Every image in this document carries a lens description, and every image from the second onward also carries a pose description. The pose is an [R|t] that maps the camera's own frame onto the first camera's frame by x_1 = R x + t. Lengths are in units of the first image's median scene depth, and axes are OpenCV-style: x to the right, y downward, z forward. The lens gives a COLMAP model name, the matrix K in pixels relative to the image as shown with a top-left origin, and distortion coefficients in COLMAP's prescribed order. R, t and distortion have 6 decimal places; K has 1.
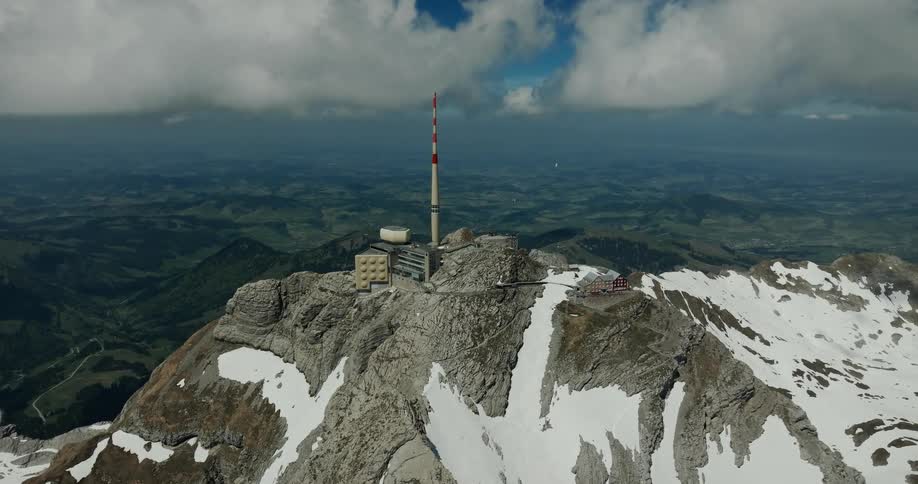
lens RADIAL K [[646.8, 0, 459.0], [0, 646.8, 242.0], [0, 0, 1]] dist [0.002021, 0.001606]
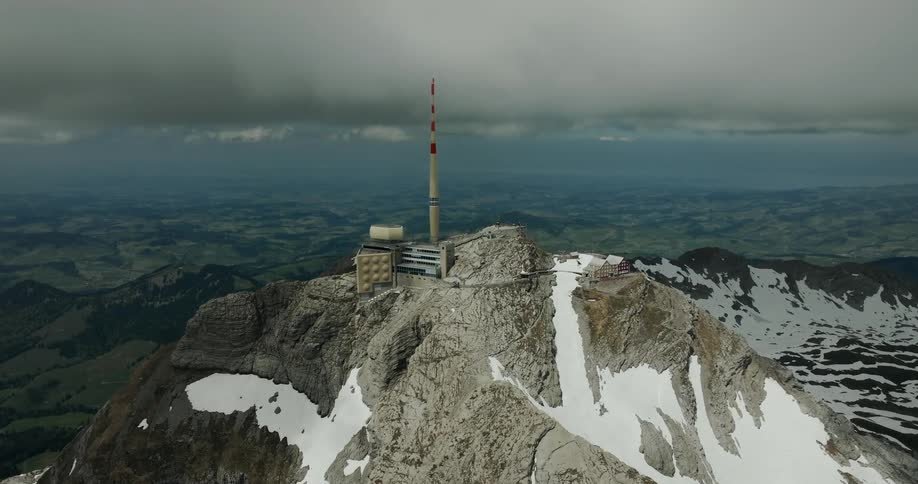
lens RADIAL K [[646.8, 0, 459.0], [0, 646.8, 242.0], [0, 0, 1]] dist [0.002021, 0.001606]
pose [[0.957492, -0.051182, 0.283885, -0.281213], [0.062114, 0.997629, -0.029635, 0.038277], [-0.281695, 0.046009, 0.958400, 0.092890]]
